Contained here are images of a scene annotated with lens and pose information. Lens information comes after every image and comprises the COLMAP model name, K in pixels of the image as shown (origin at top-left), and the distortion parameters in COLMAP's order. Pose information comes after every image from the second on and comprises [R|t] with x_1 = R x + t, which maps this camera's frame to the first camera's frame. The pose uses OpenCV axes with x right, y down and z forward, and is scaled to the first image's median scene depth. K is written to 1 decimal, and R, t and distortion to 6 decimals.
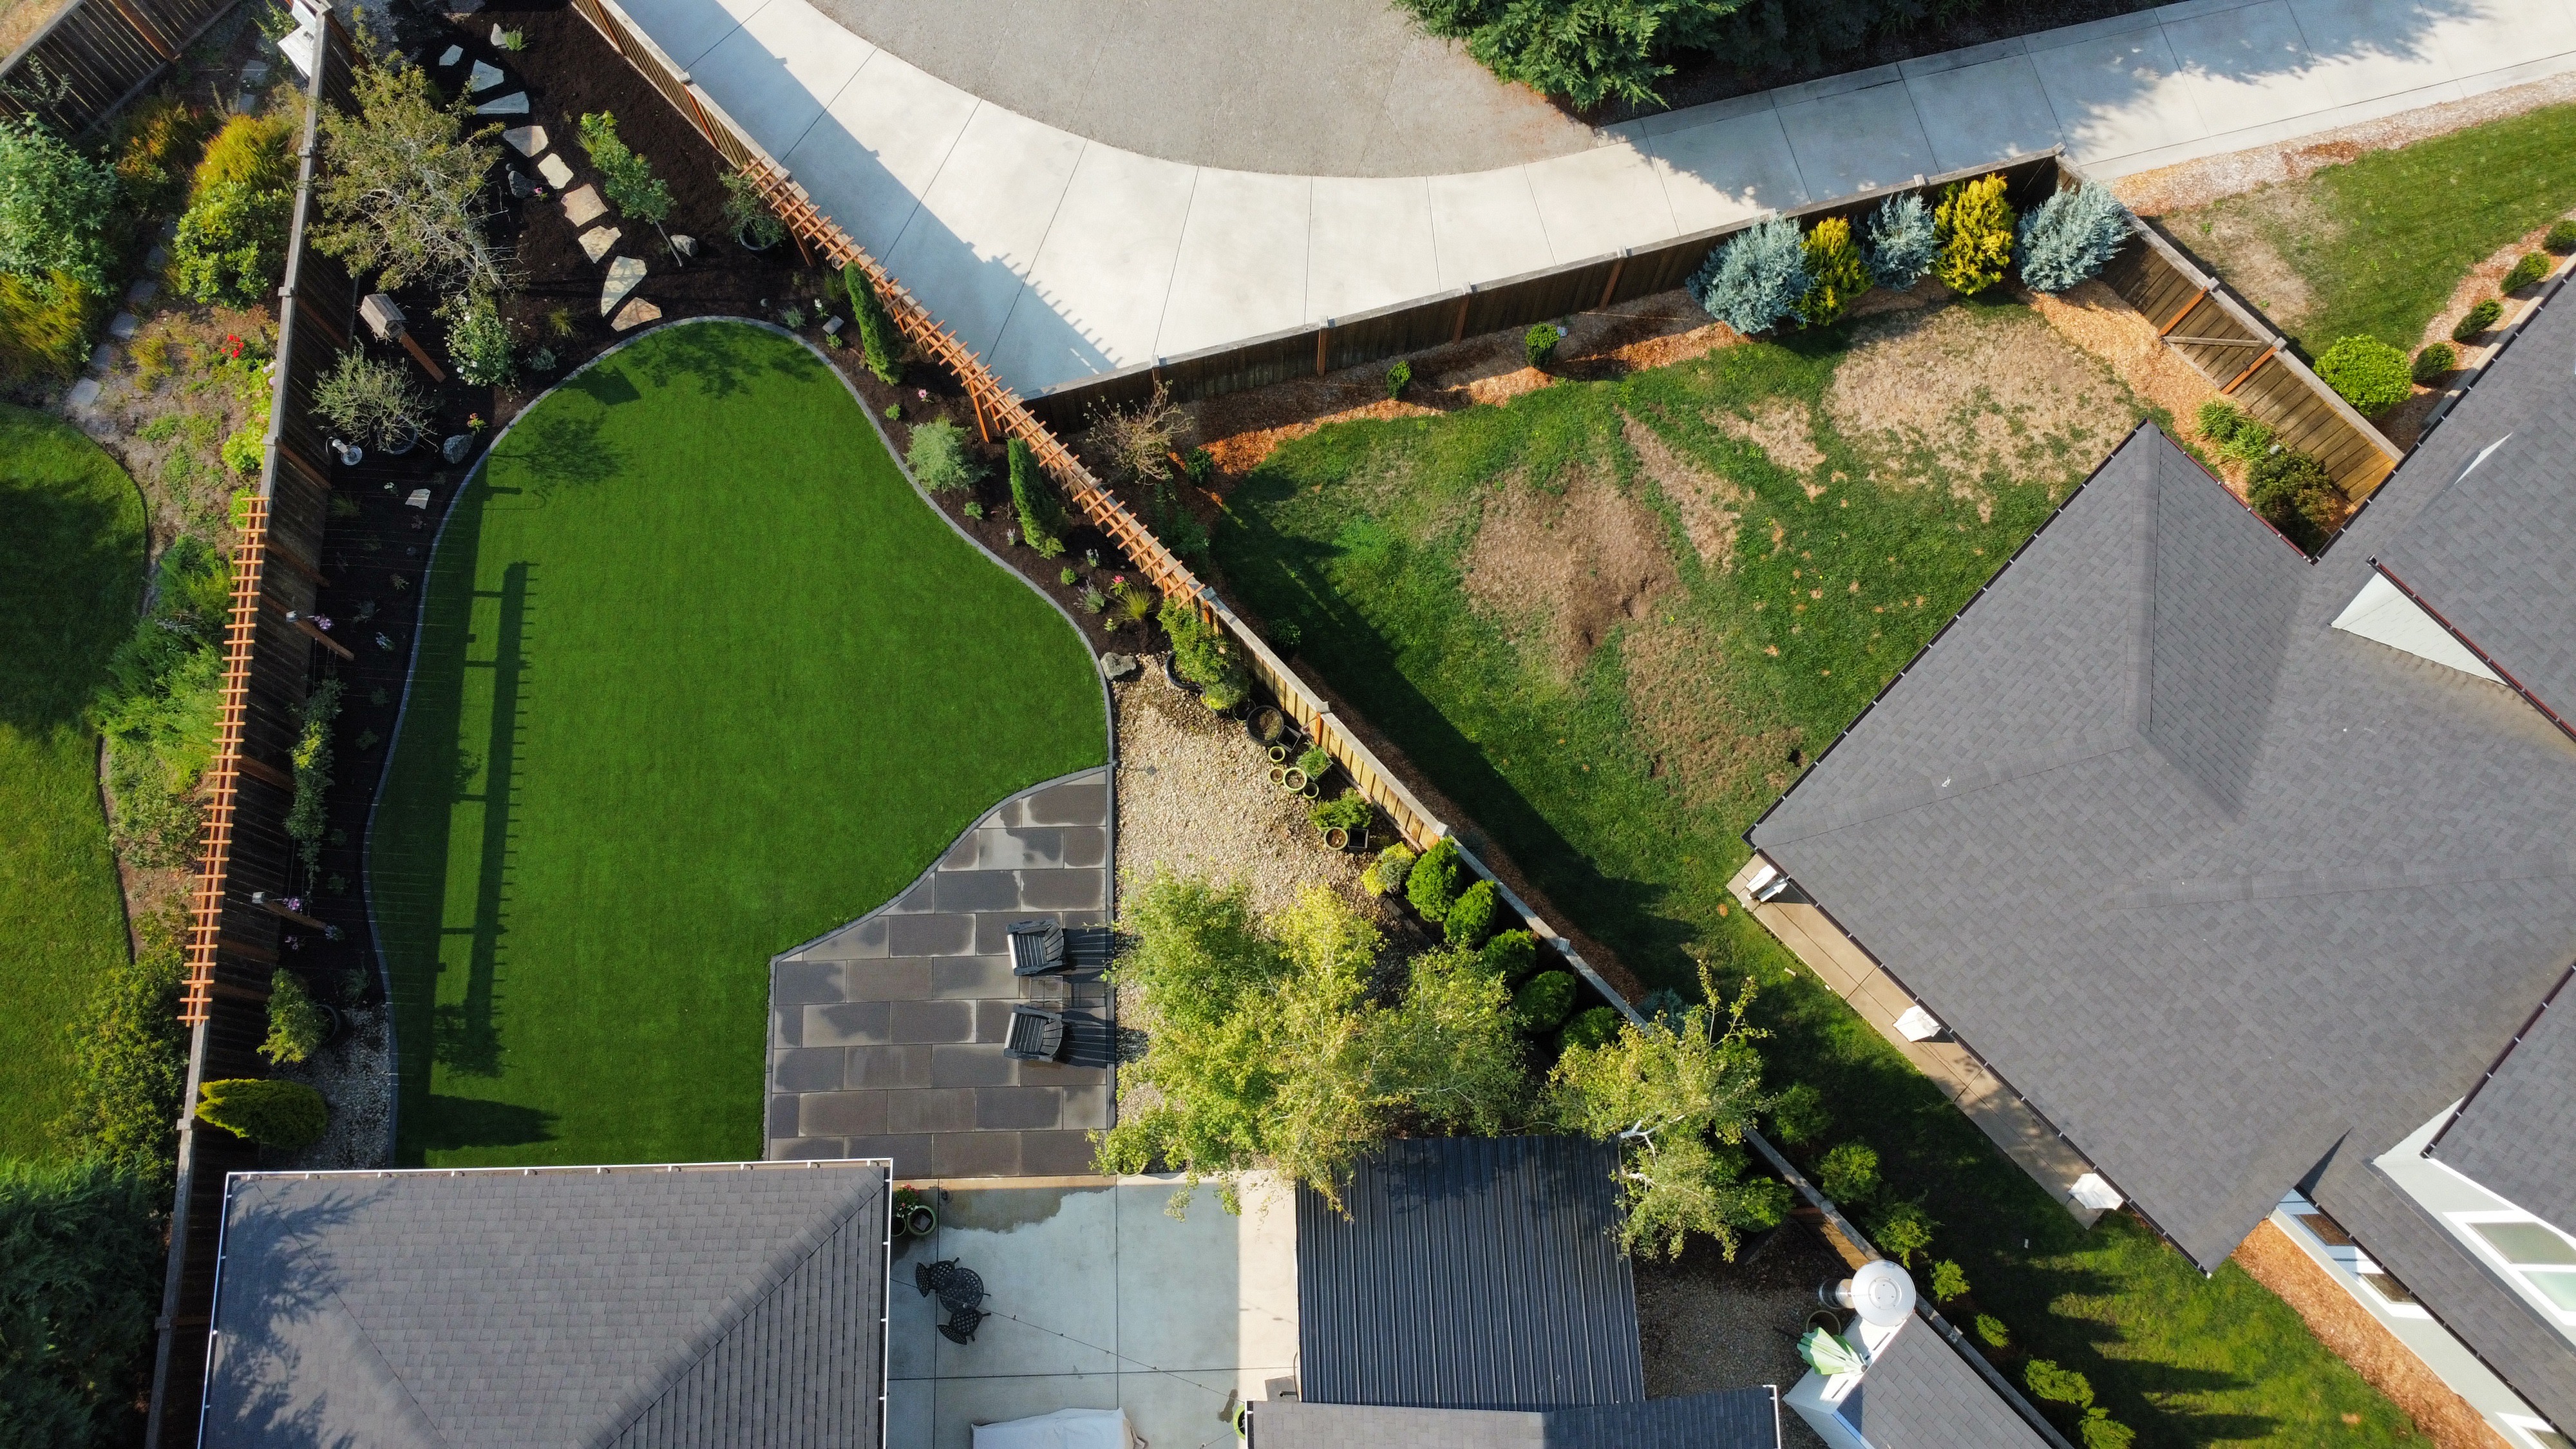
lens RADIAL K [[1852.0, 0, 1292.6], [0, 1852.0, 727.4], [0, 0, 1]] dist [-0.023136, -0.001949]
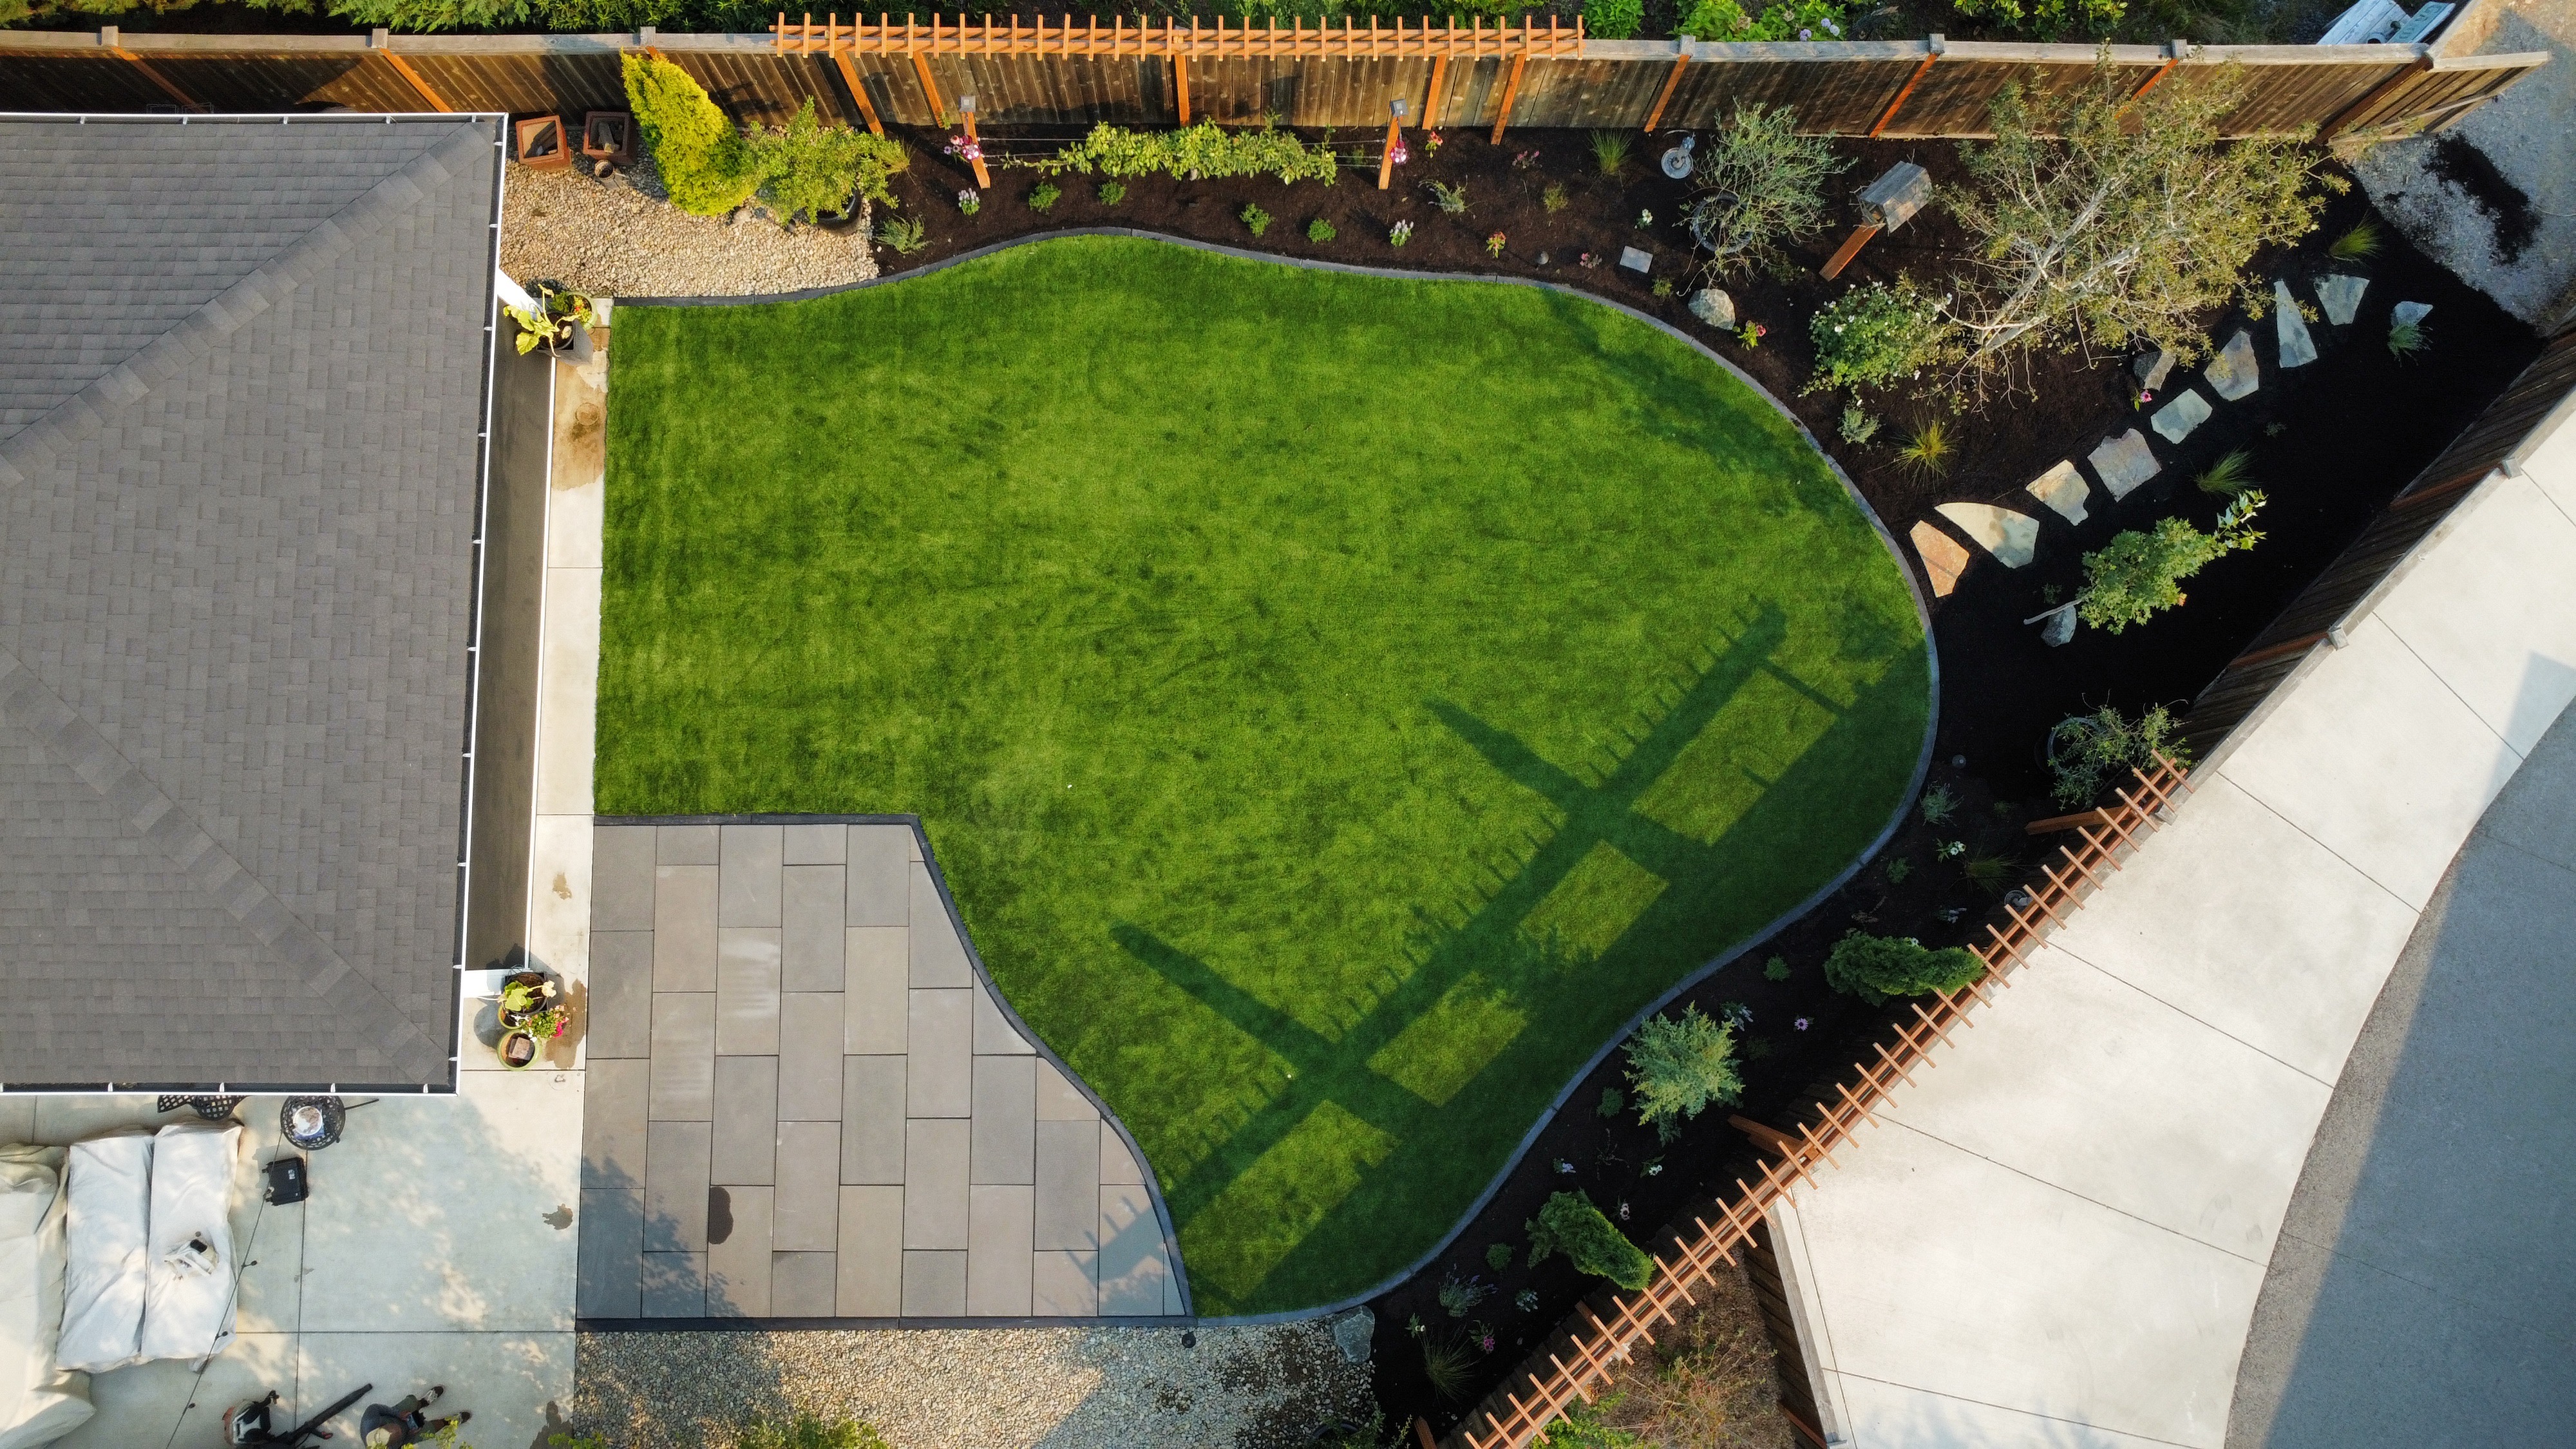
lens RADIAL K [[1852.0, 0, 1288.3], [0, 1852.0, 721.5], [0, 0, 1]] dist [-0.023136, -0.001949]
pose [[-0.025859, 0.991643, -0.126391, -0.211811], [-0.971903, 0.004651, 0.235335, -0.154391], [0.233956, 0.128925, 0.963661, 0.333439]]
